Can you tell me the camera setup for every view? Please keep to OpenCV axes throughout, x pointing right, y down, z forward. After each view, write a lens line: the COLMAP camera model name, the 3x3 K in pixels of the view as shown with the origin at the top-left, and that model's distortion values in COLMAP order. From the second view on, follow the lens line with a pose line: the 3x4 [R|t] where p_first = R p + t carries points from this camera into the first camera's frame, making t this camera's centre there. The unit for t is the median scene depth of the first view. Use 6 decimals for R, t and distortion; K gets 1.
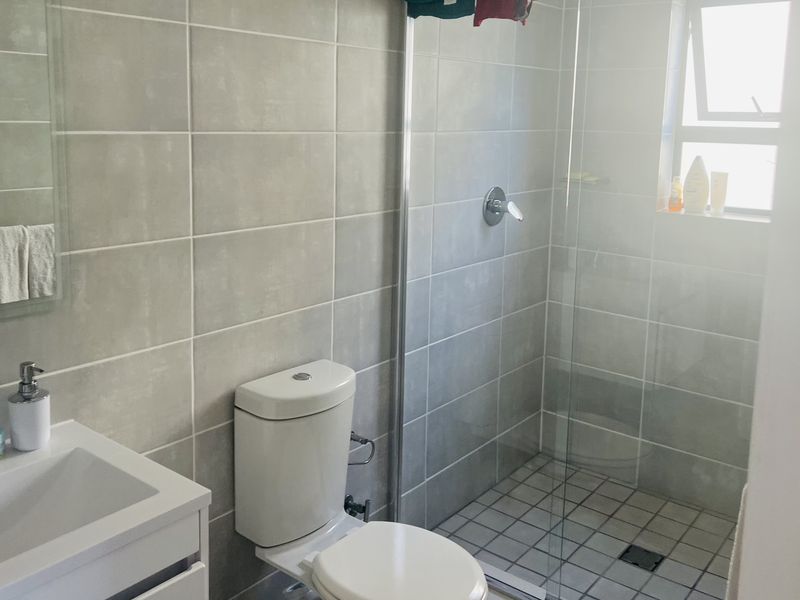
lens RADIAL K [[773.1, 0, 398.3], [0, 773.1, 221.1], [0, 0, 1]] dist [0.015237, 0.007962]
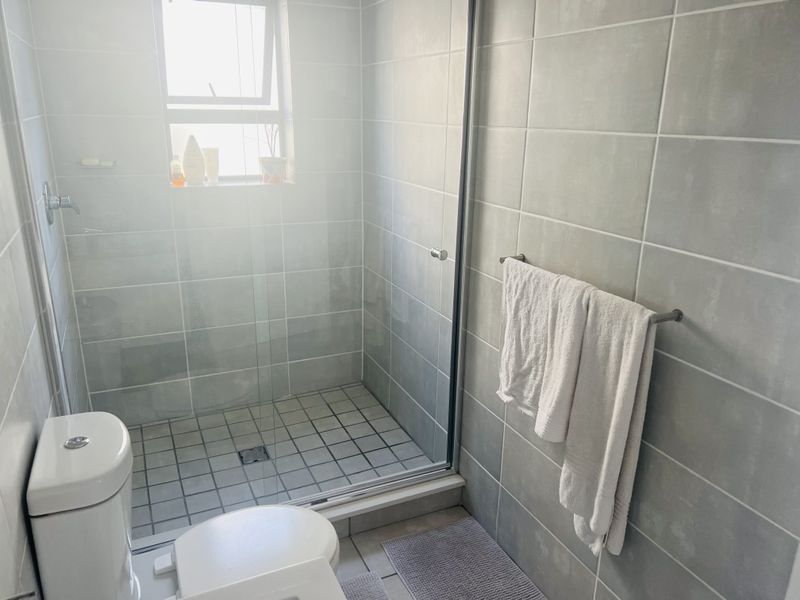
lens RADIAL K [[600.7, 0, 400.0], [0, 600.7, 300.0], [0, 0, 1]] dist [0.084685, -0.117427]
pose [[0.446816, -0.287964, 0.847014, -0.329004], [0.121411, 0.957539, 0.261493, -0.047476], [-0.886349, -0.014002, 0.462806, 0.285840]]
